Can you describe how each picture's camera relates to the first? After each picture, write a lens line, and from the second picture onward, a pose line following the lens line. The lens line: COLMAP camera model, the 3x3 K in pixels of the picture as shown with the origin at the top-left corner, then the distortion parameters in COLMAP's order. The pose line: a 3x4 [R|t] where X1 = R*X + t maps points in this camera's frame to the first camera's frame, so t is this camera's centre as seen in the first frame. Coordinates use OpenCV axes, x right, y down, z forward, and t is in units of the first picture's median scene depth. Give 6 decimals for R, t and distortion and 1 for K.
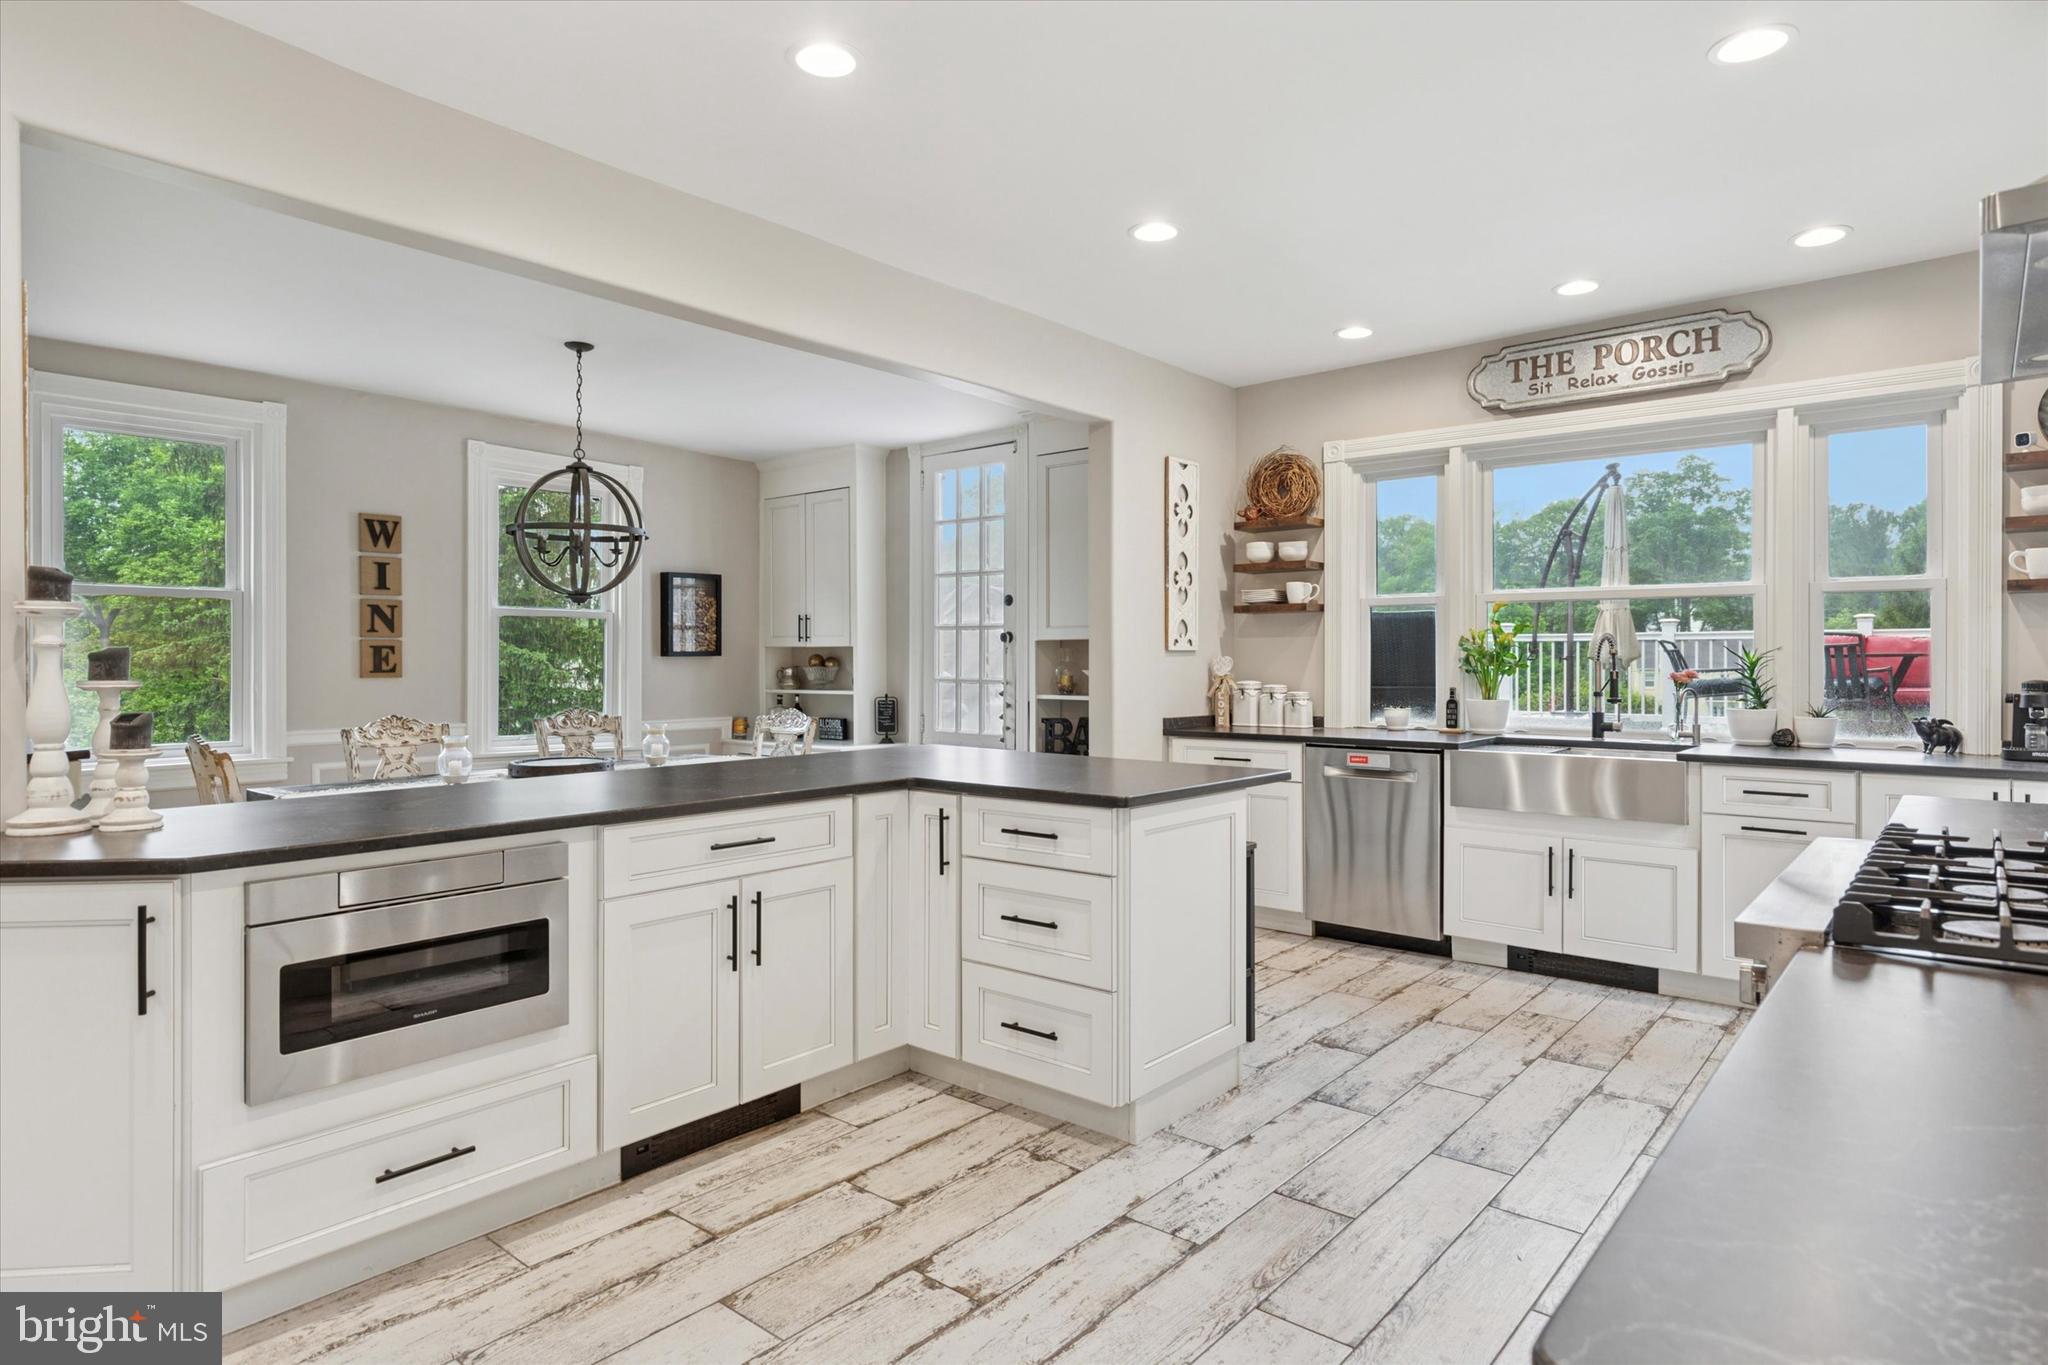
lens RADIAL K [[1148.0, 0, 1027.8], [0, 1148.0, 666.0], [0, 0, 1]] dist [0.003462, -0.000422]
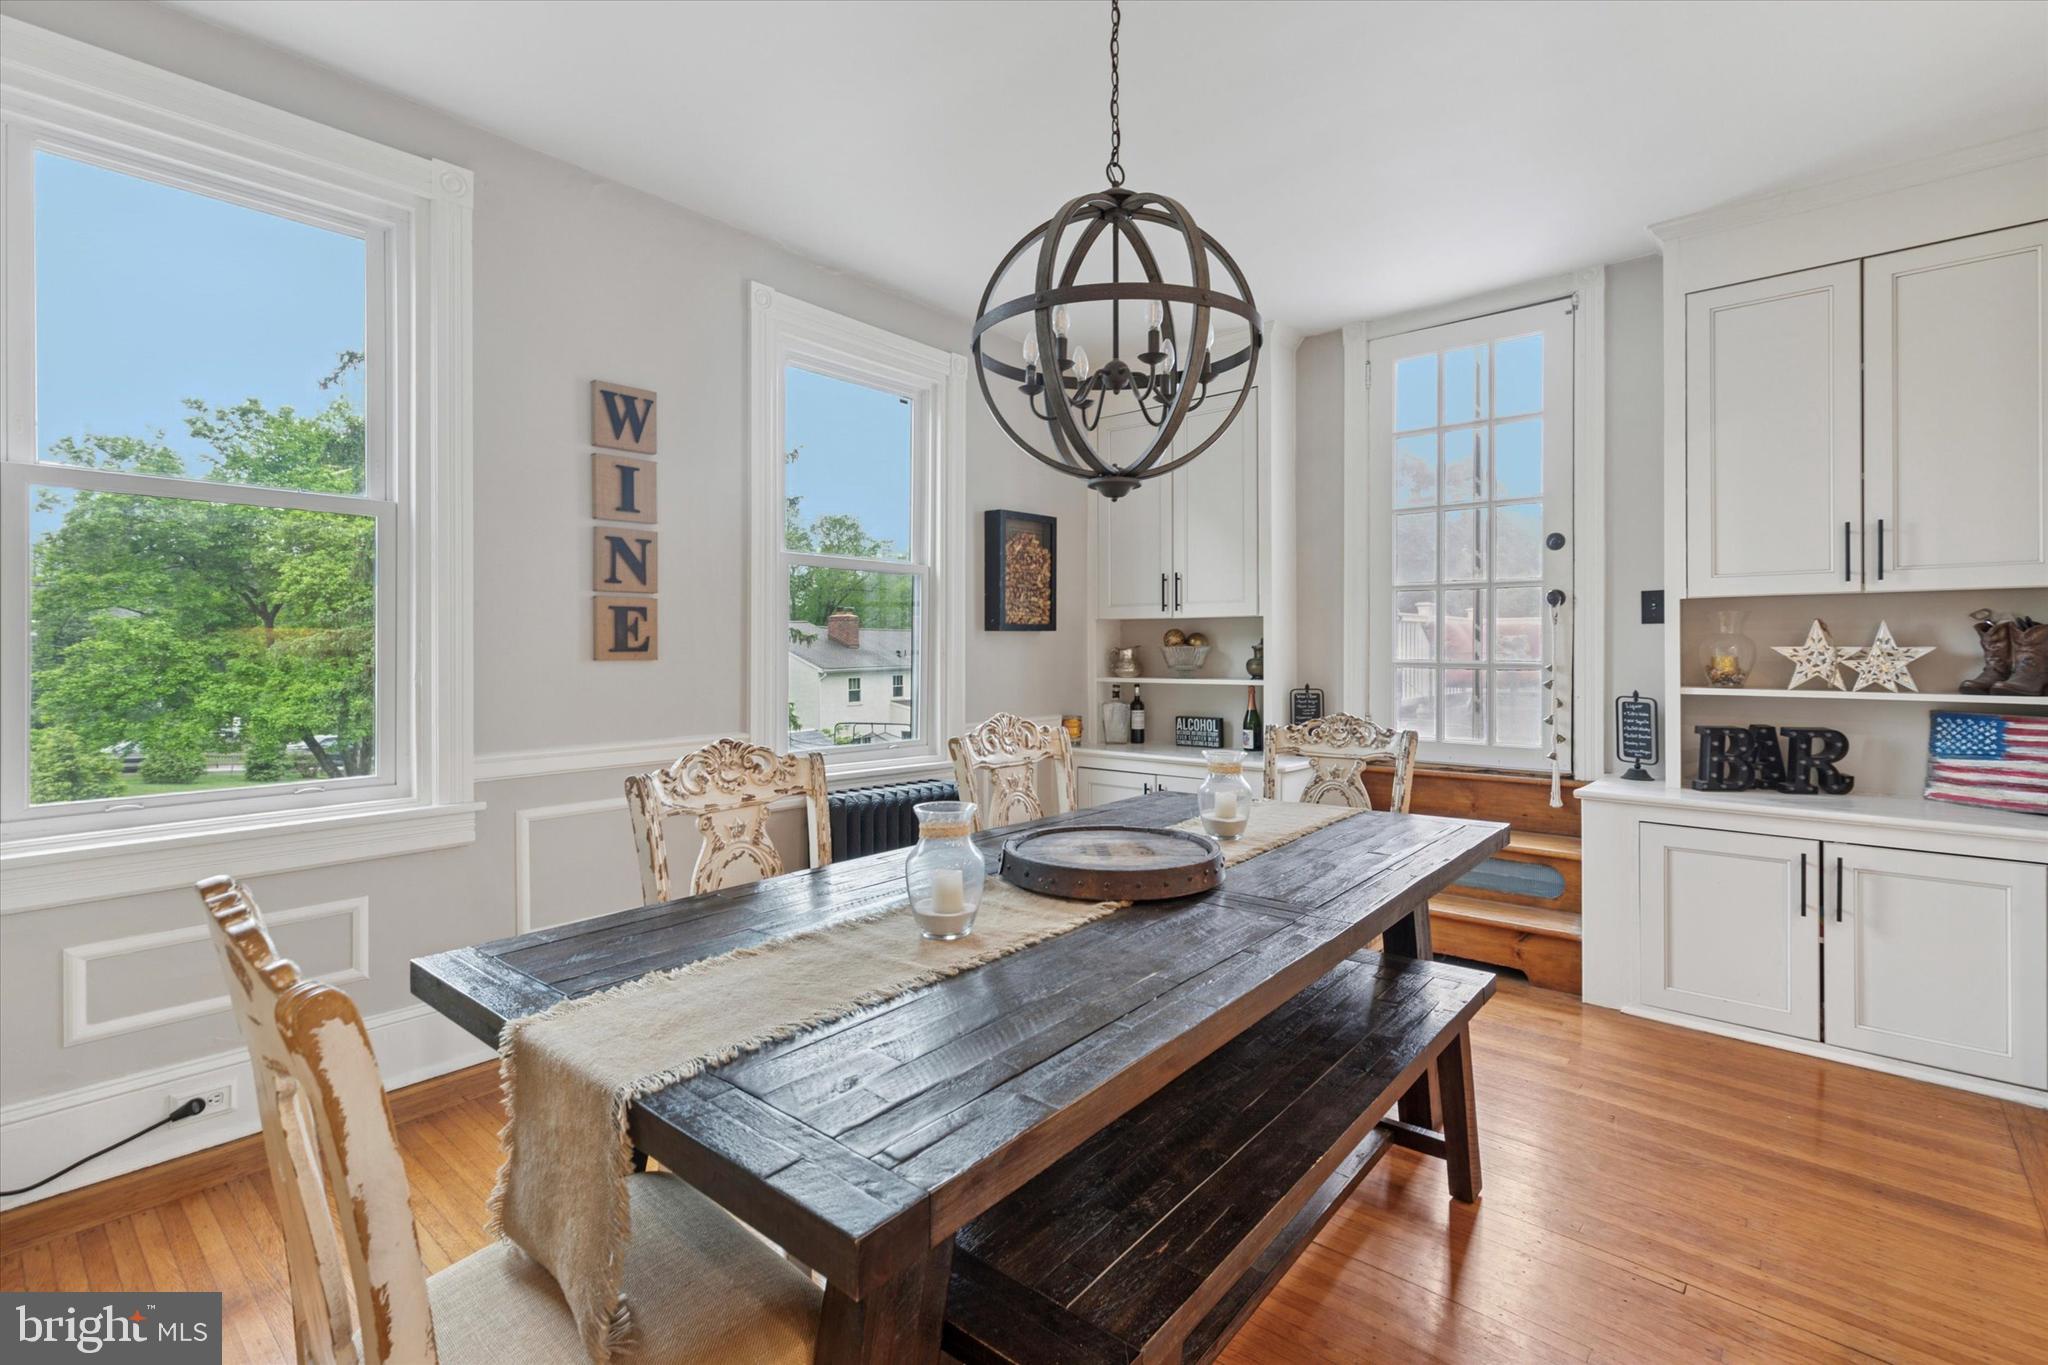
lens RADIAL K [[929.5, 0, 1001.3], [0, 929.5, 651.8], [0, 0, 1]] dist [0.004835, 0.000339]
pose [[0.999807, -0.001386, -0.019596, -0.361962], [0.001304, 0.999990, -0.004191, 0.008187], [0.019602, 0.004164, 0.999799, 0.526878]]
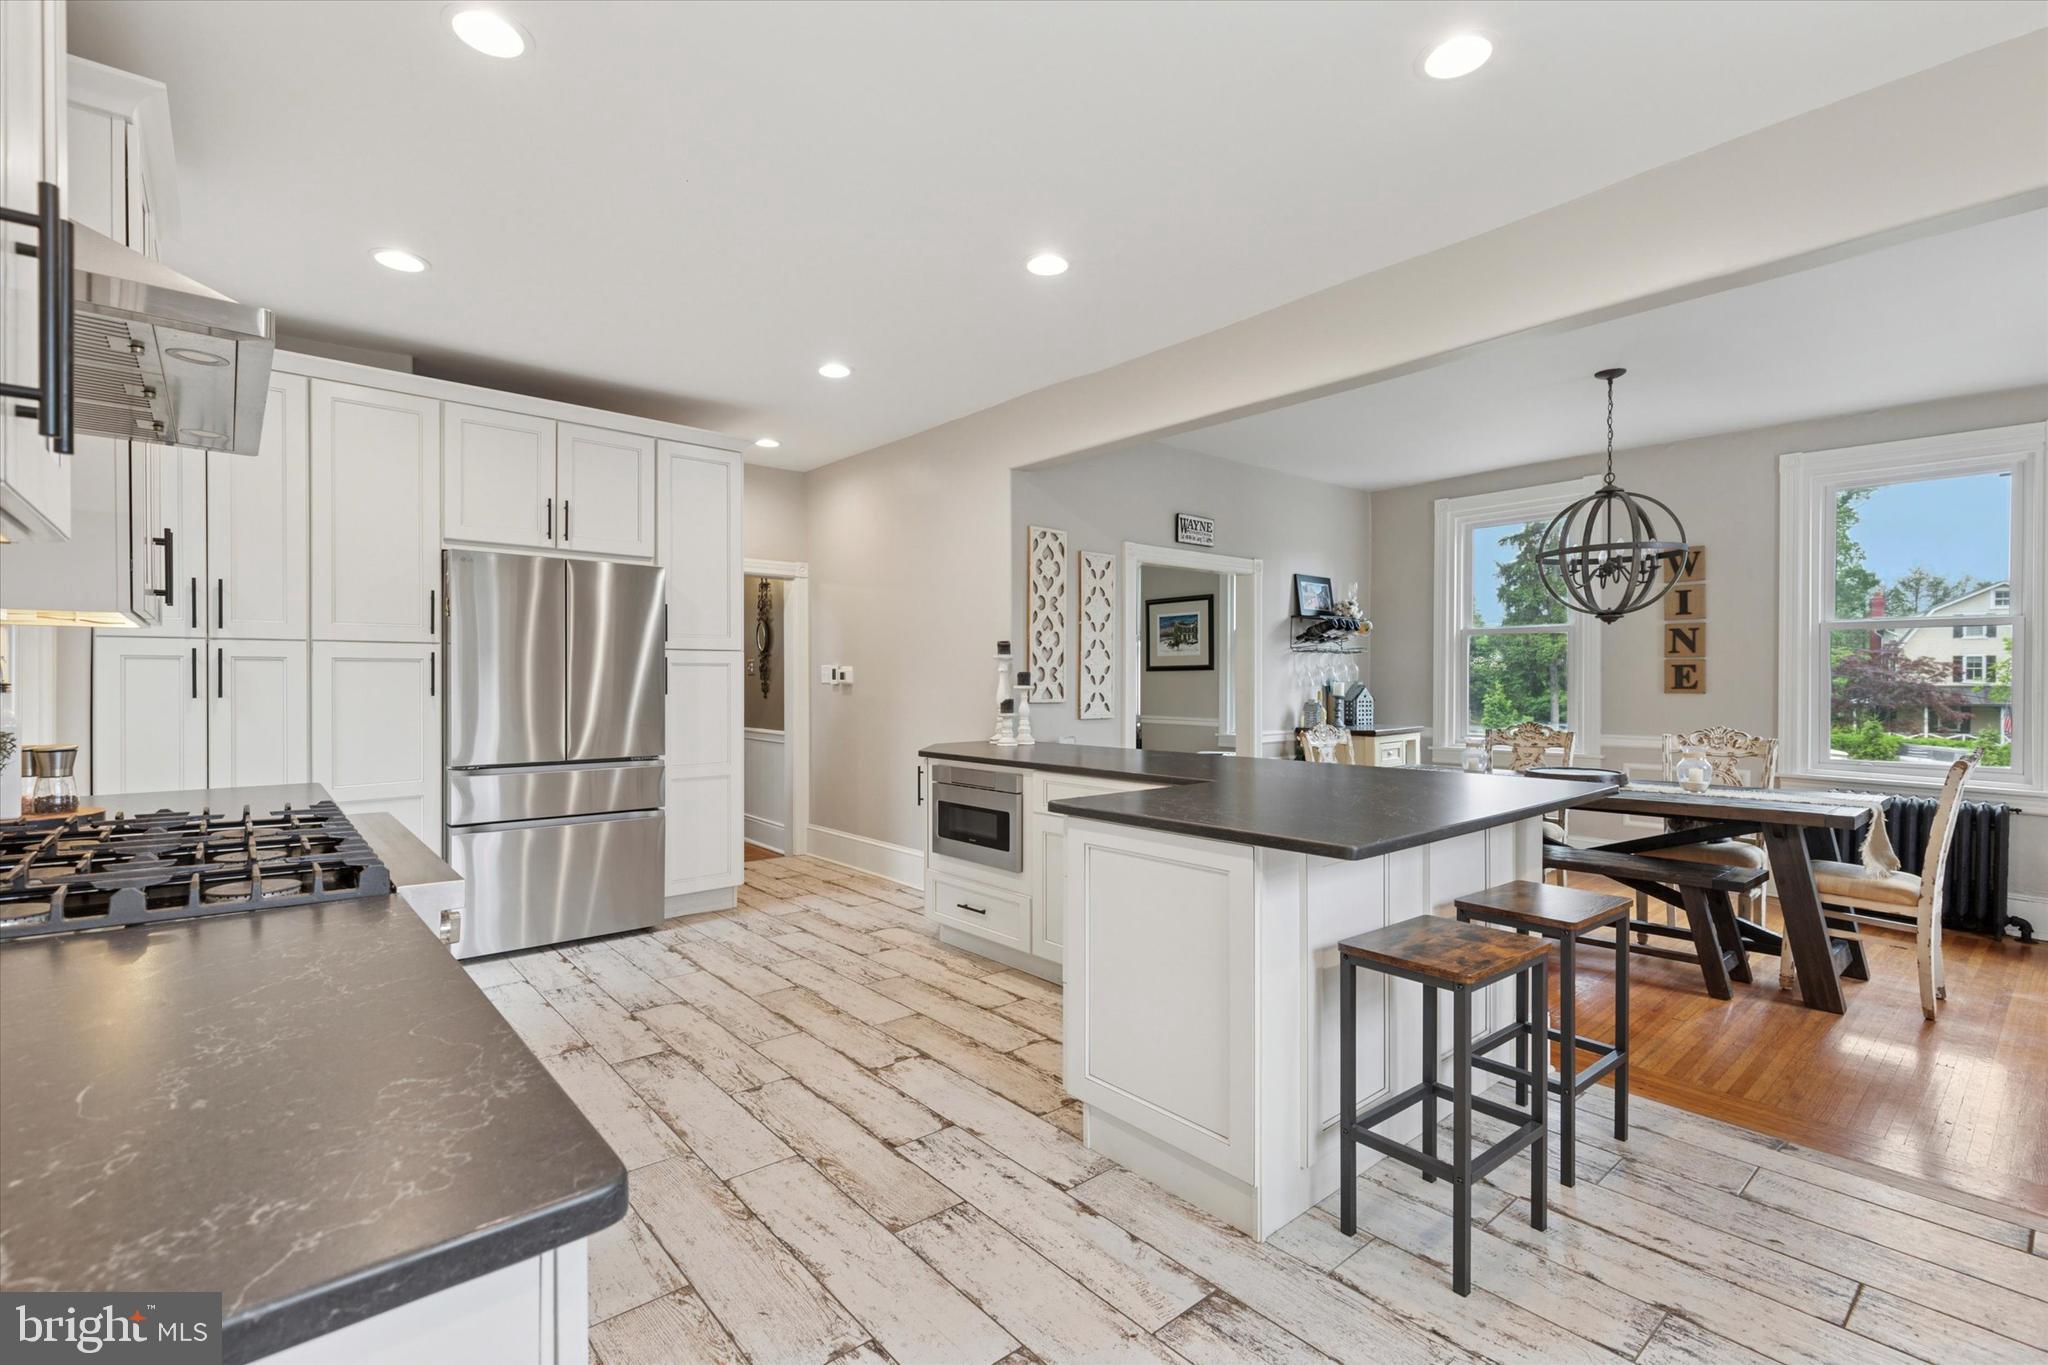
lens RADIAL K [[929.5, 0, 1021.1], [0, 929.5, 689.0], [0, 0, 1]] dist [0.004835, 0.000339]
pose [[-0.172390, 0.010422, -0.984974, 0.446150], [-0.005649, 0.999917, 0.011568, -0.000948], [0.985013, 0.007558, -0.172317, 0.525364]]
